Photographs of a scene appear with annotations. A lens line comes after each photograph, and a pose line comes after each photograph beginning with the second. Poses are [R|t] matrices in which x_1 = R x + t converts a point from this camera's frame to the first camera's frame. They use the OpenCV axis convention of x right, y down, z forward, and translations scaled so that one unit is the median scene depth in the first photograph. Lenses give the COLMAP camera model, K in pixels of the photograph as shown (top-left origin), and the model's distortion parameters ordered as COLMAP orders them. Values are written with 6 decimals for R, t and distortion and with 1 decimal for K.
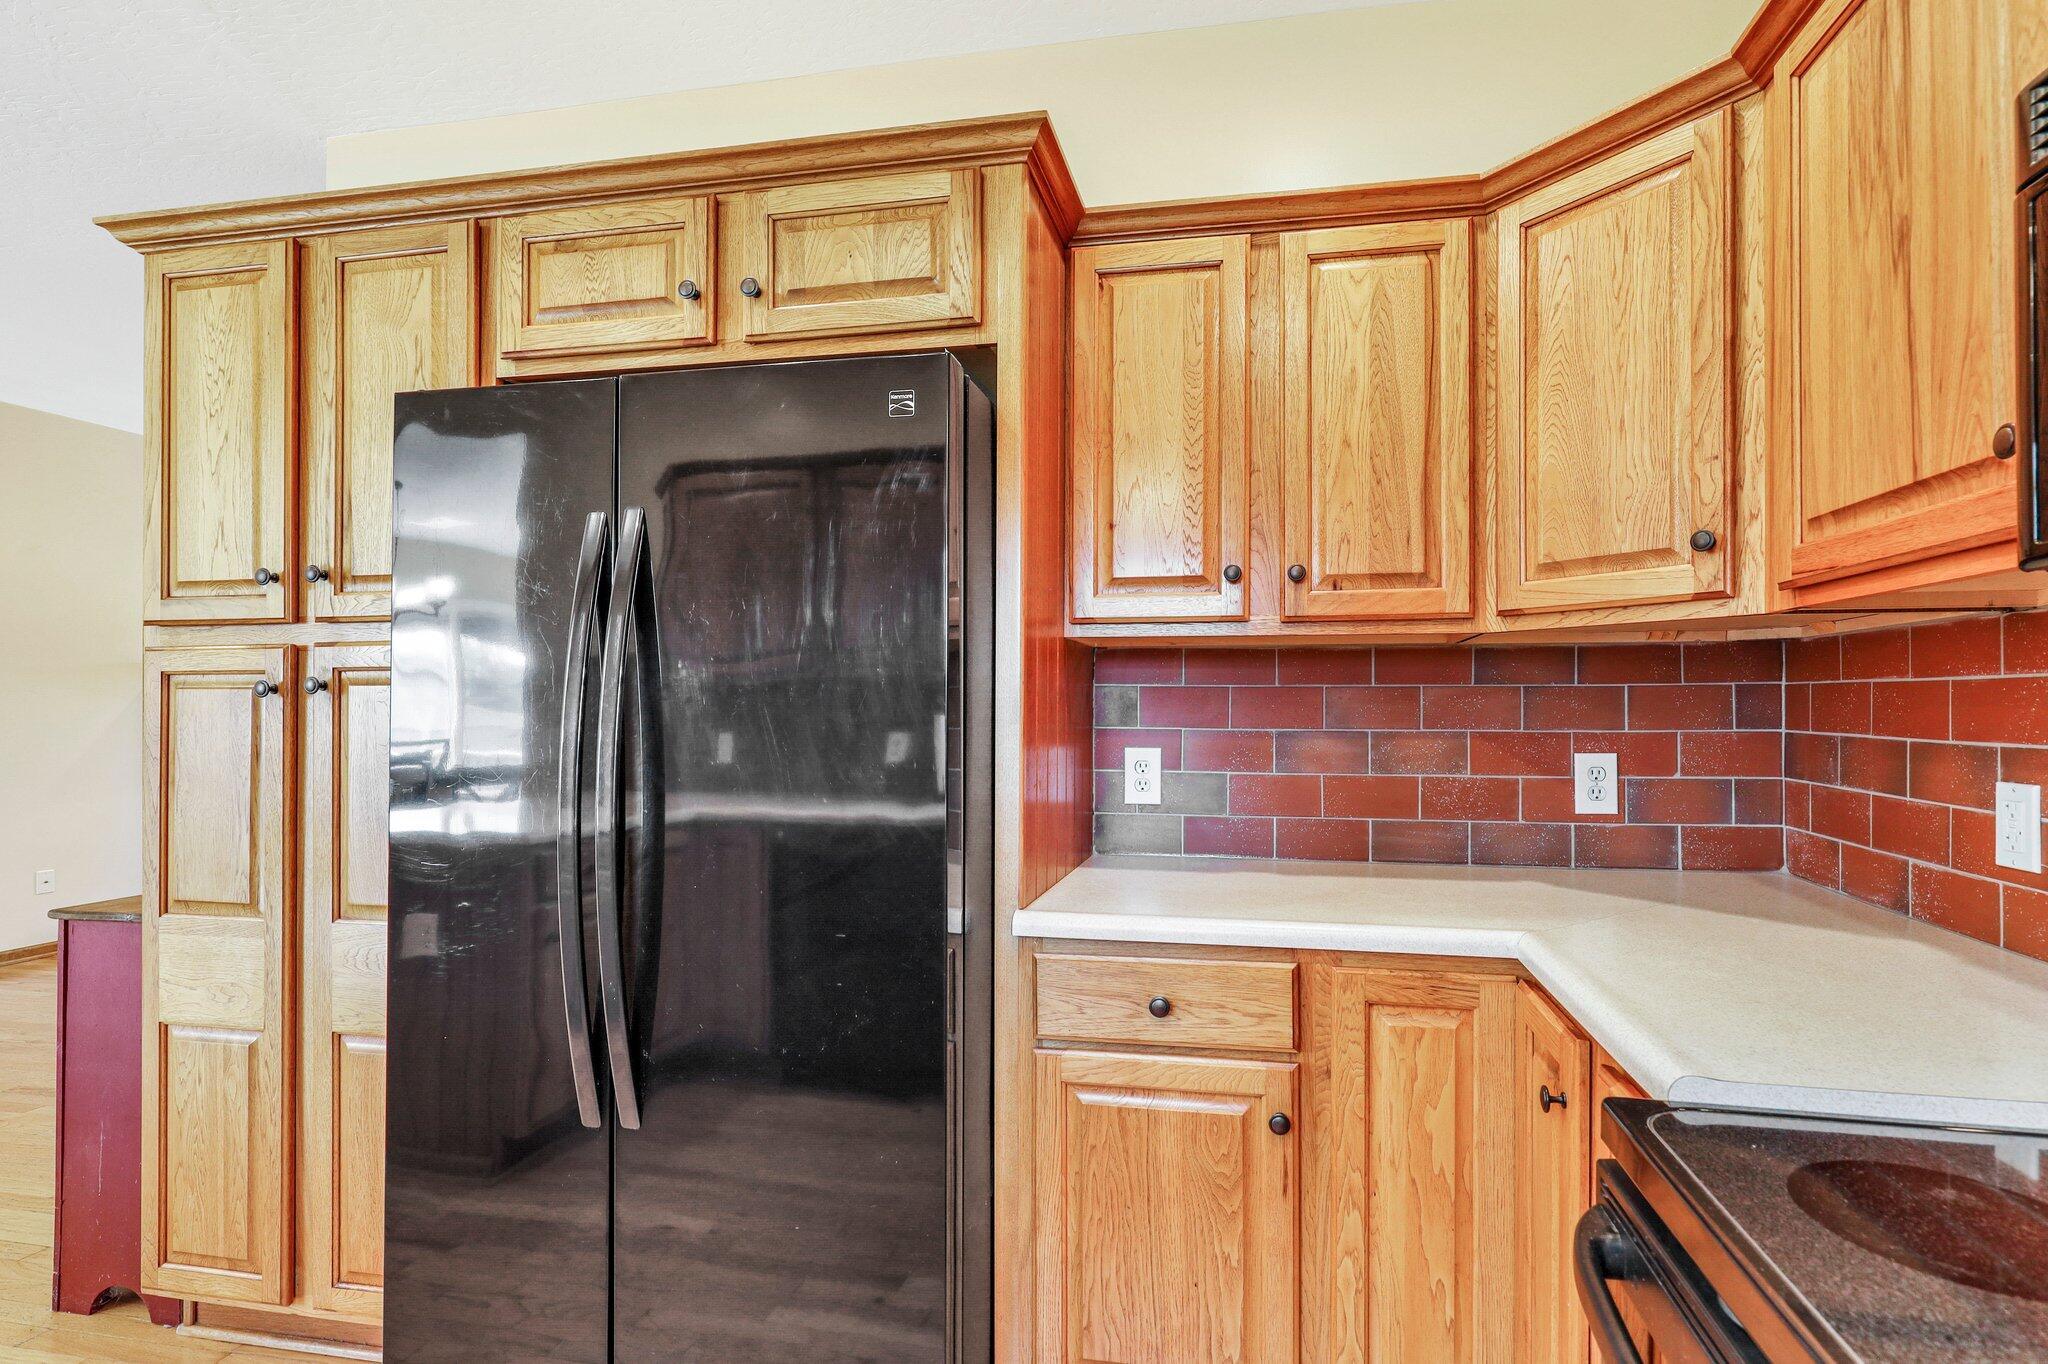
lens RADIAL K [[974.5, 0, 1023.8], [0, 974.5, 700.0], [0, 0, 1]] dist [-0.005217, -0.000163]
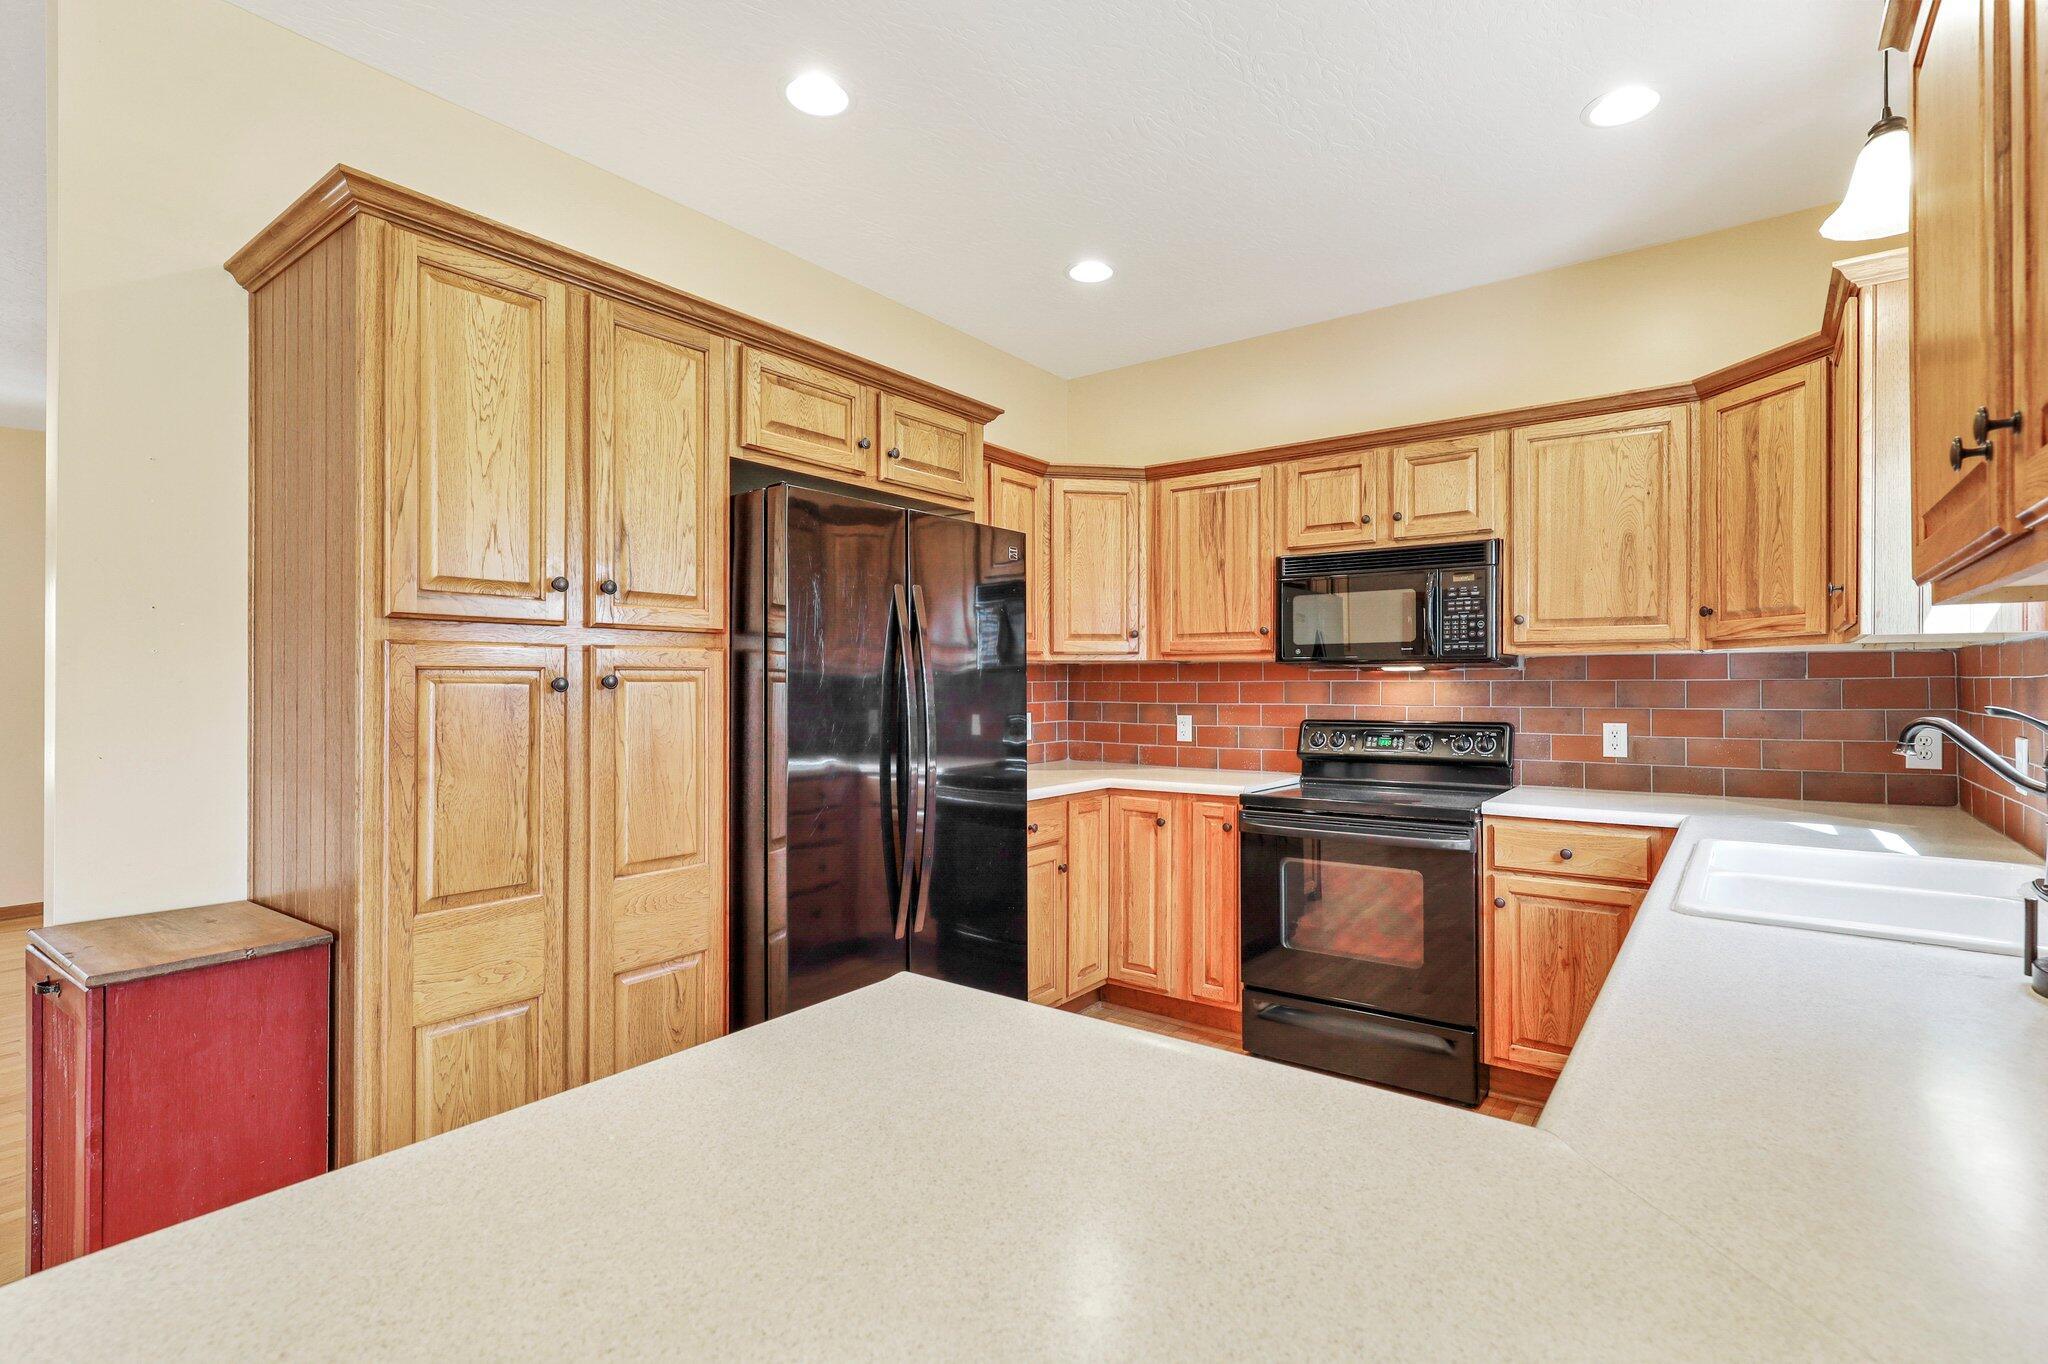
lens RADIAL K [[974.5, 0, 1023.0], [0, 974.5, 680.0], [0, 0, 1]] dist [-0.005217, -0.000163]
pose [[0.442351, 0.004003, 0.896833, -1.572971], [-0.006055, 0.999981, -0.001478, -0.018355], [-0.896821, -0.004776, 0.442367, 0.026335]]
